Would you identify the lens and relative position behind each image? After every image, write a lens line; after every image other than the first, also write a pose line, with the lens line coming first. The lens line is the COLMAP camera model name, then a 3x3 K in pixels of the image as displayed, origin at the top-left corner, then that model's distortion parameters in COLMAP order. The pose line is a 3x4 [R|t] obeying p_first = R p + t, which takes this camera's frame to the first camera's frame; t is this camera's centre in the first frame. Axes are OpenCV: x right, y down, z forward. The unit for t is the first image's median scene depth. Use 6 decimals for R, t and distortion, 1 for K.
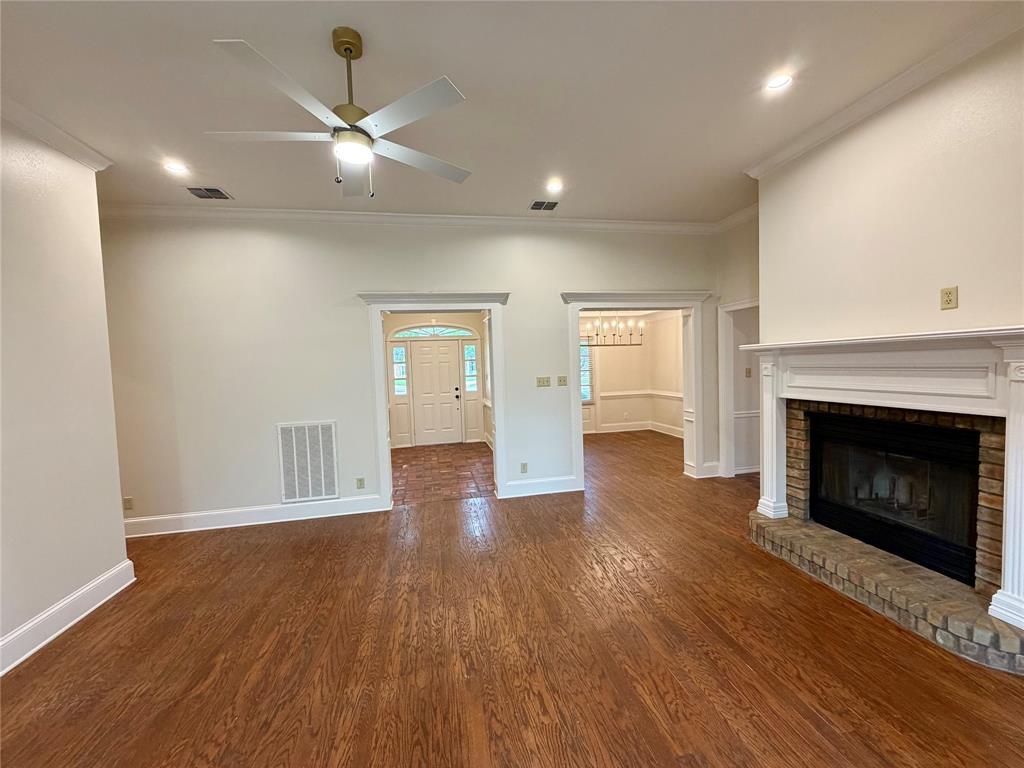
lens RADIAL K [[408.5, 0, 512.4], [0, 408.5, 384.8], [0, 0, 1]] dist [0.000049, -0.000074]
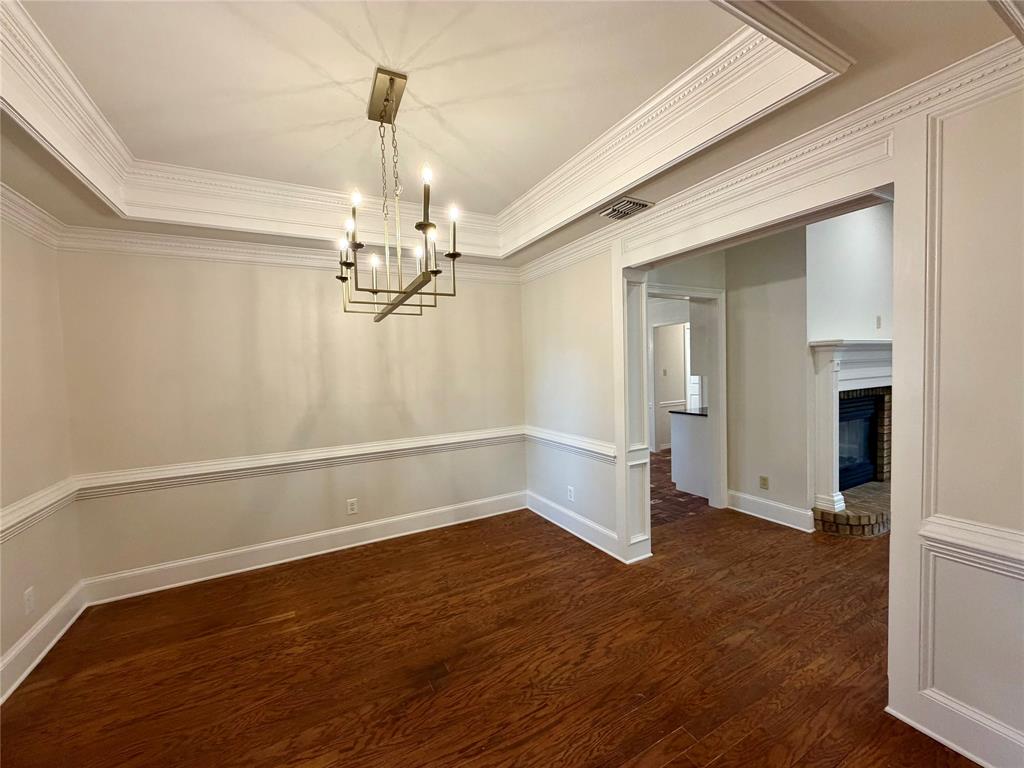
lens RADIAL K [[408.5, 0, 512.4], [0, 408.5, 384.8], [0, 0, 1]] dist [0.000049, -0.000074]
pose [[-0.293205, 0.003300, 0.956044, -0.126532], [0.089875, 0.995661, 0.024126, -0.101999], [-0.951816, 0.092998, -0.292230, 2.459442]]
